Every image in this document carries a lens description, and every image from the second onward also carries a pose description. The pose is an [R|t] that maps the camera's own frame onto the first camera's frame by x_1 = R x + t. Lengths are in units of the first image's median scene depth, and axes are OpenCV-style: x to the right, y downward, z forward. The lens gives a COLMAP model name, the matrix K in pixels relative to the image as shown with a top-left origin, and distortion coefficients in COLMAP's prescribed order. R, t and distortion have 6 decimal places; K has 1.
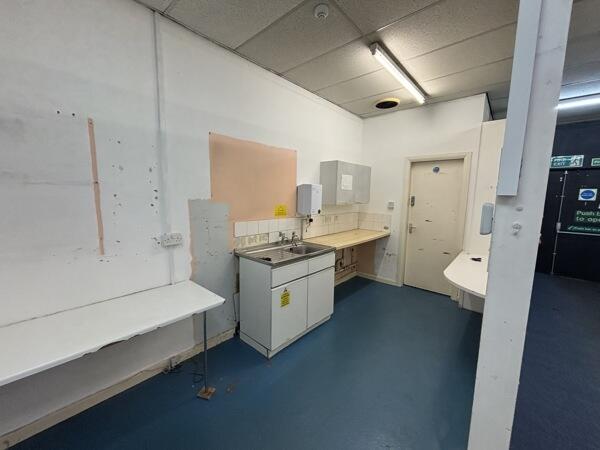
lens RADIAL K [[242.0, 0, 298.5], [0, 242.0, 224.9], [0, 0, 1]] dist [-0.000919, 0.000013]
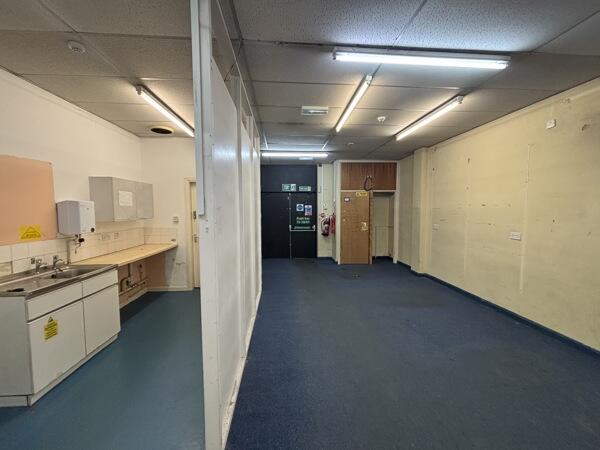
lens RADIAL K [[242.0, 0, 298.2], [0, 242.0, 225.6], [0, 0, 1]] dist [-0.000919, 0.000013]
pose [[0.703402, -0.064953, 0.707819, -0.013635], [0.100018, 0.994953, -0.008092, 0.014435], [-0.703721, 0.076487, 0.706348, -0.205384]]
